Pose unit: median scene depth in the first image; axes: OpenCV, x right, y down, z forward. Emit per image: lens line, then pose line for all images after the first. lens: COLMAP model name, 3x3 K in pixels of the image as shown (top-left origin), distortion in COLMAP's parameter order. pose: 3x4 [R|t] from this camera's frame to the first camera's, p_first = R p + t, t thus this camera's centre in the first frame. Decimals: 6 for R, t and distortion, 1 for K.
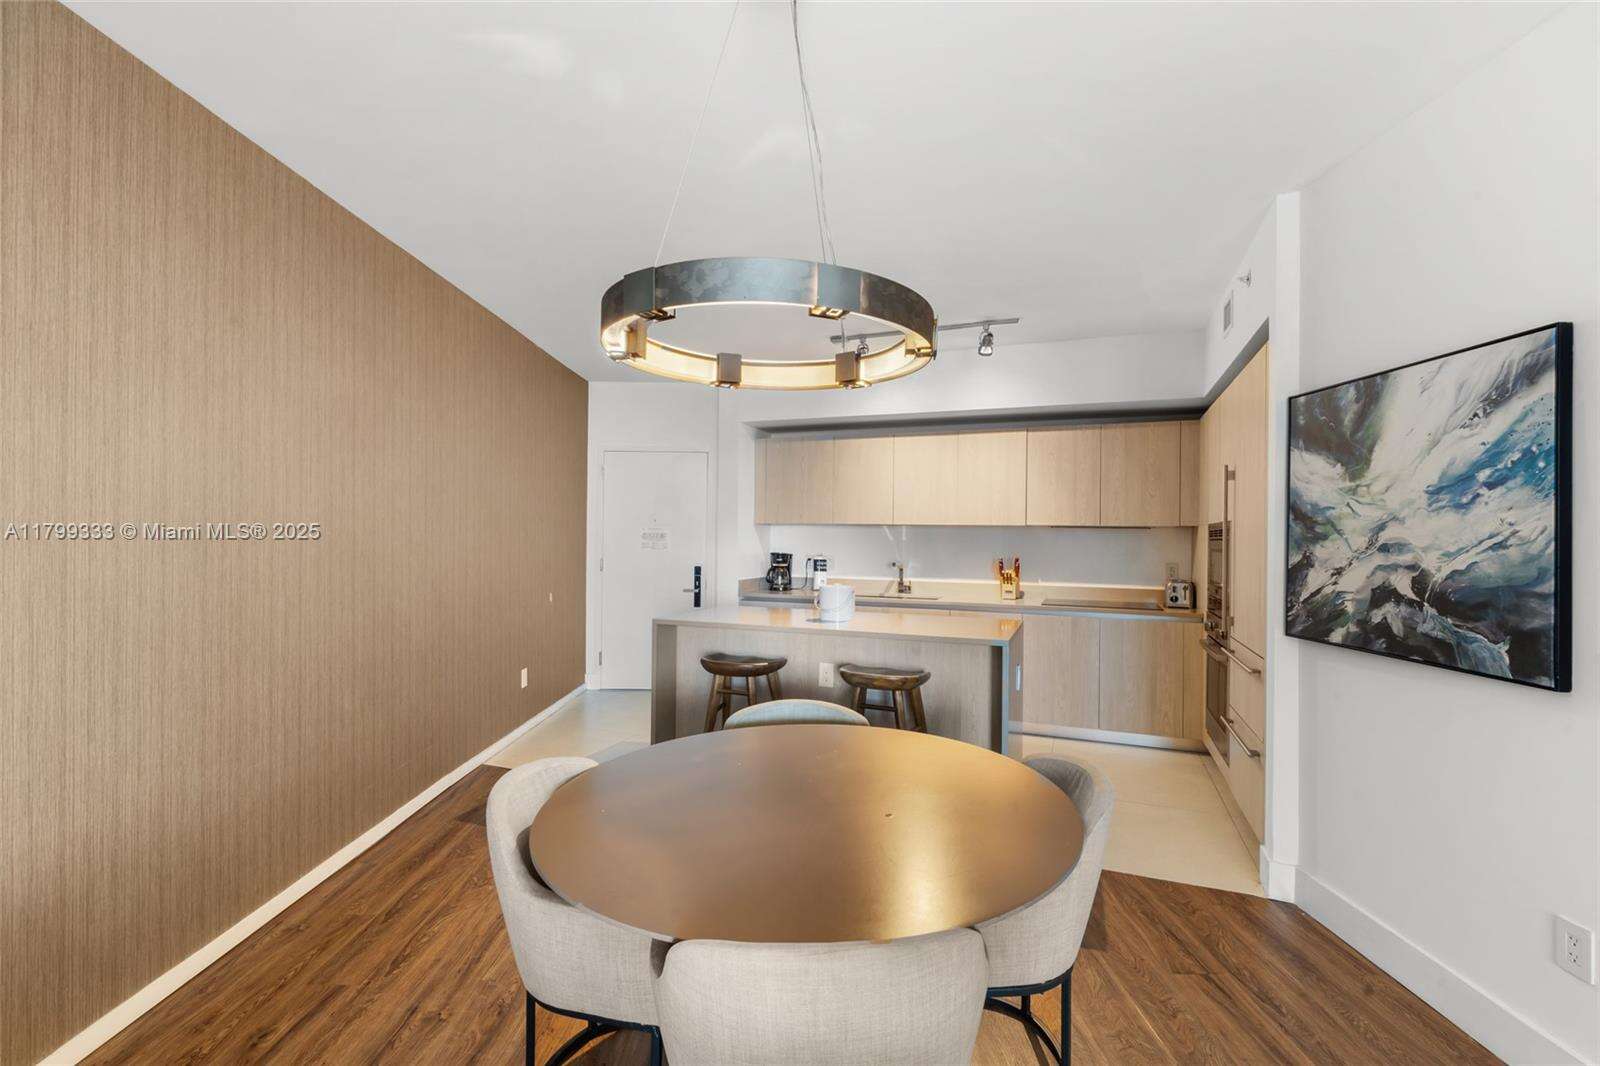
lens RADIAL K [[716.8, 0, 810.6], [0, 716.8, 530.5], [0, 0, 1]] dist [-0.005864, 0.000351]
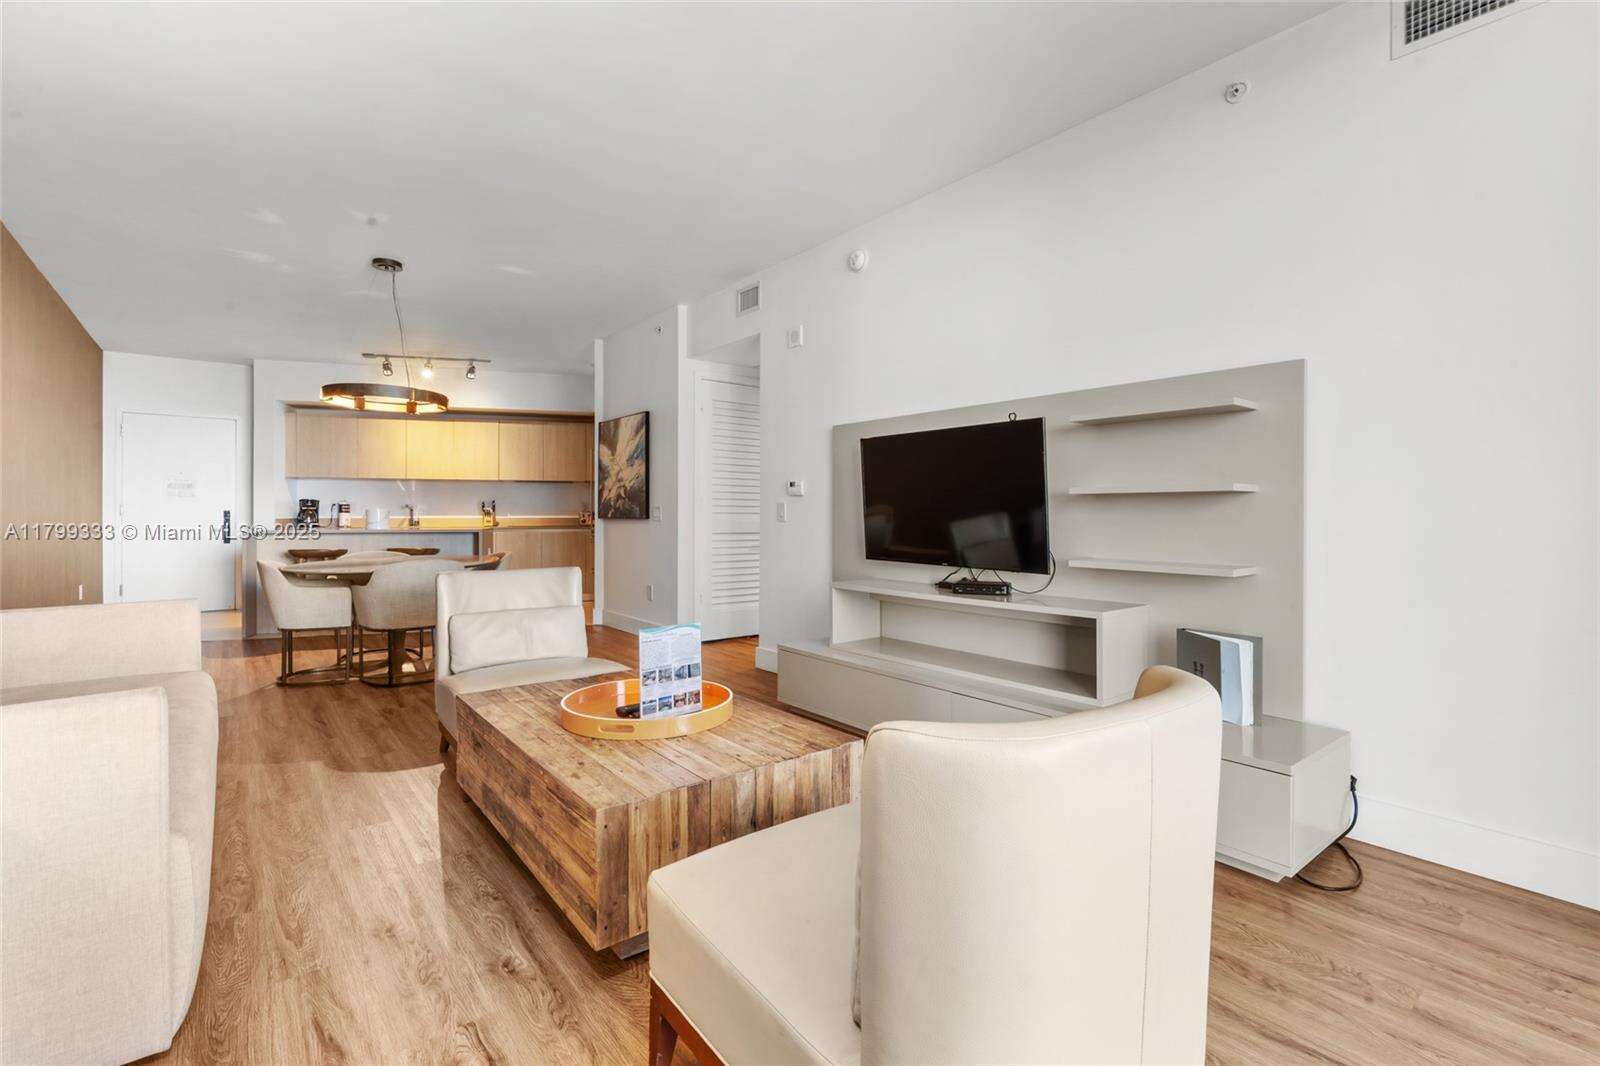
lens RADIAL K [[716.8, 0, 811.7], [0, 716.8, 521.3], [0, 0, 1]] dist [-0.005864, 0.000351]
pose [[0.785004, -0.012783, 0.619358, -0.332509], [0.002894, 0.999852, 0.016969, 0.130959], [-0.619484, -0.011528, 0.784925, -1.584501]]
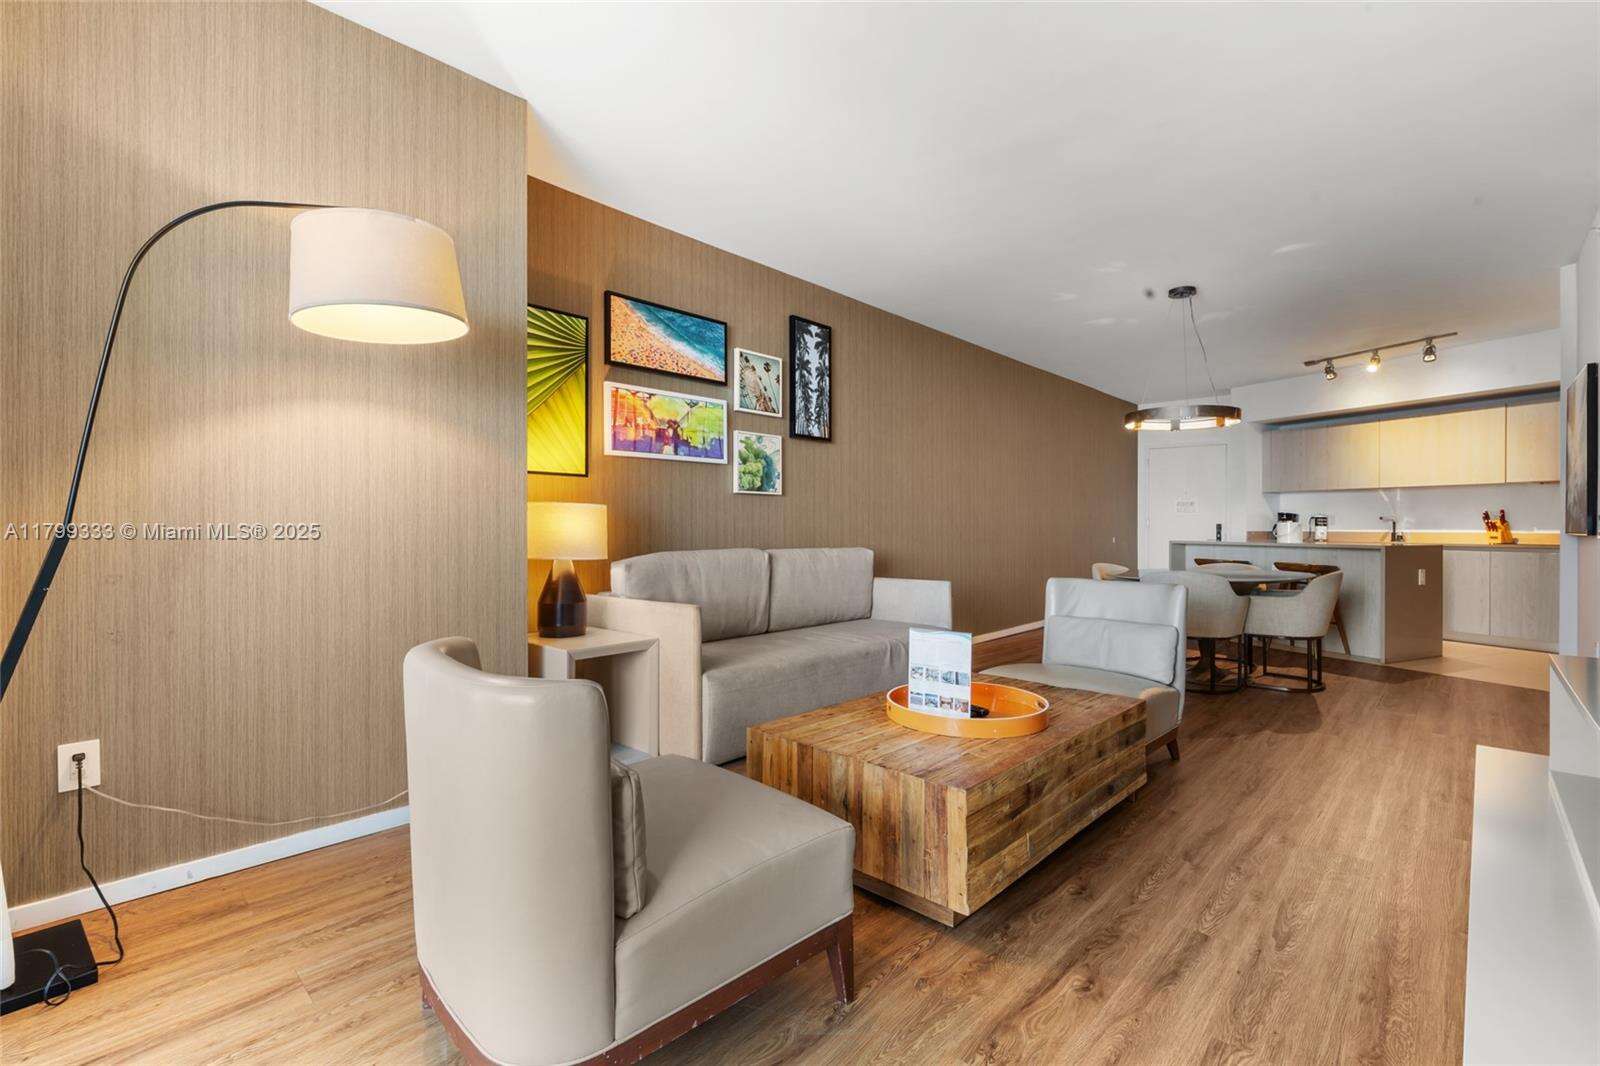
lens RADIAL K [[716.8, 0, 791.3], [0, 716.8, 517.7], [0, 0, 1]] dist [-0.005864, 0.000351]
pose [[0.714367, -0.014916, -0.699612, 0.596806], [0.005876, 0.999865, -0.015317, 0.138886], [0.699747, 0.006831, 0.714358, -1.599103]]
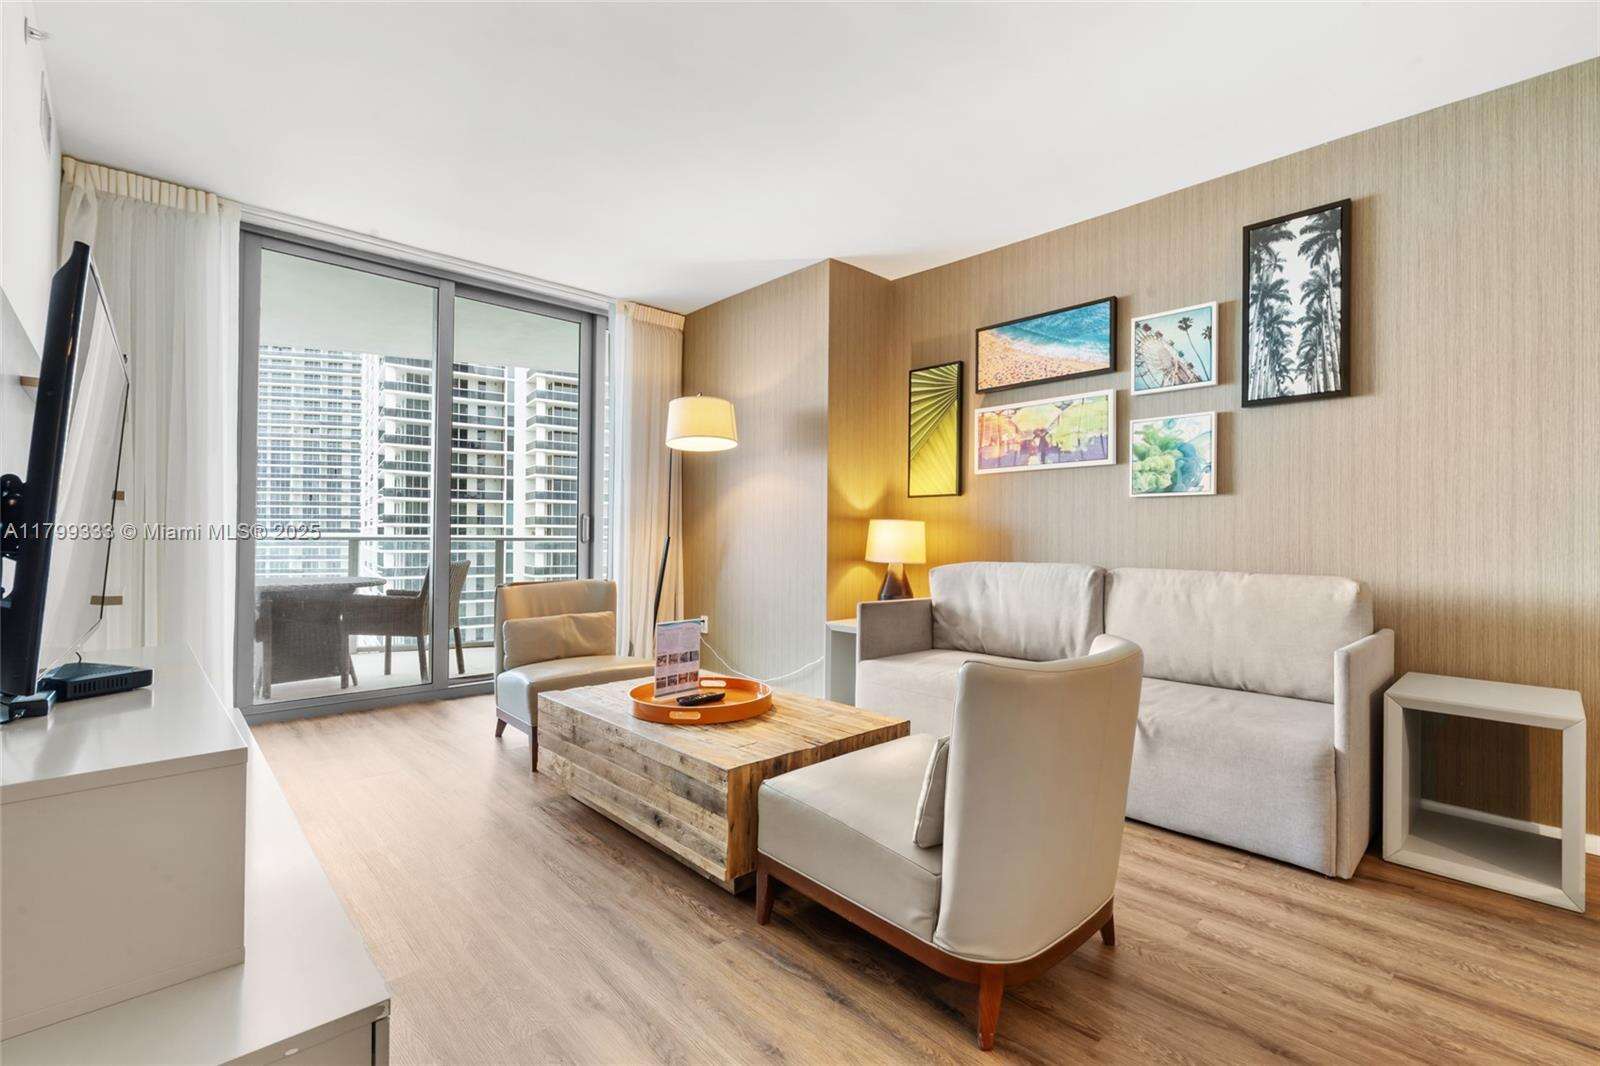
lens RADIAL K [[716.8, 0, 820.1], [0, 716.8, 516.8], [0, 0, 1]] dist [-0.005864, 0.000351]
pose [[-0.729640, -0.029966, -0.683174, 0.698906], [-0.009020, 0.999374, -0.034202, 0.143689], [0.683772, -0.018793, -0.729454, 0.220536]]
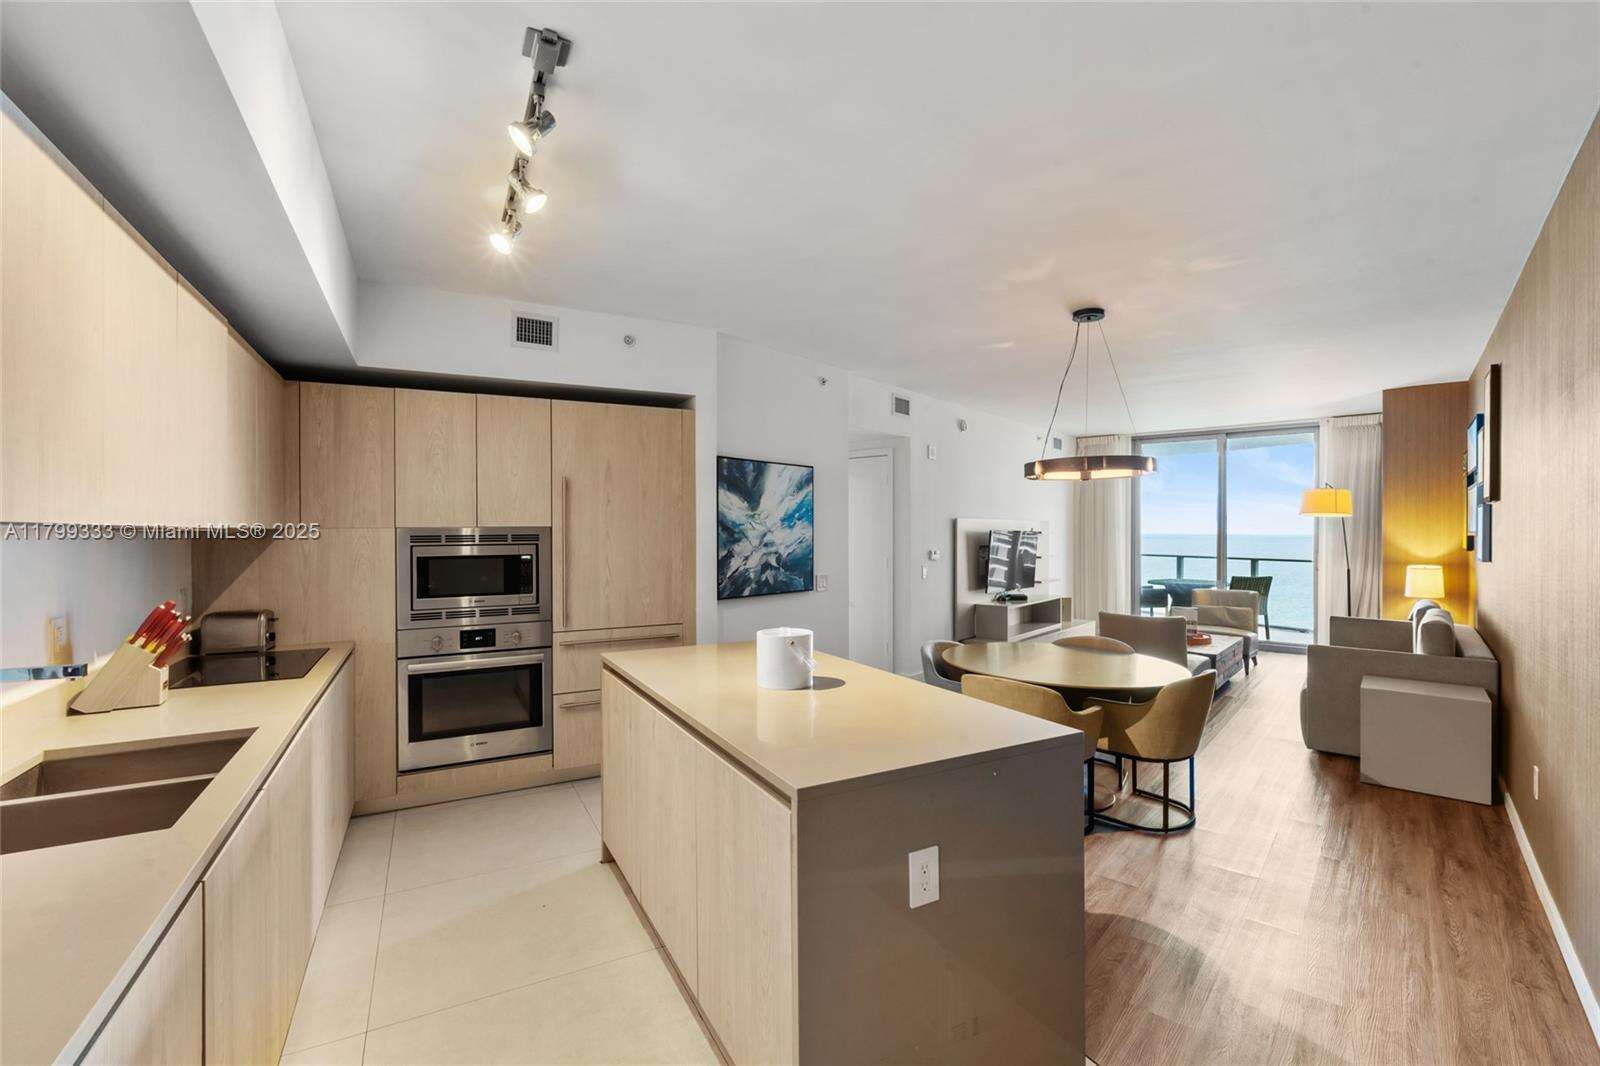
lens RADIAL K [[716.8, 0, 799.4], [0, 716.8, 528.6], [0, 0, 1]] dist [-0.005864, 0.000351]
pose [[-0.755473, -0.008349, 0.655126, -0.623461], [-0.010148, 0.999948, 0.001041, -0.025174], [-0.655101, -0.005862, -0.755519, 2.370015]]
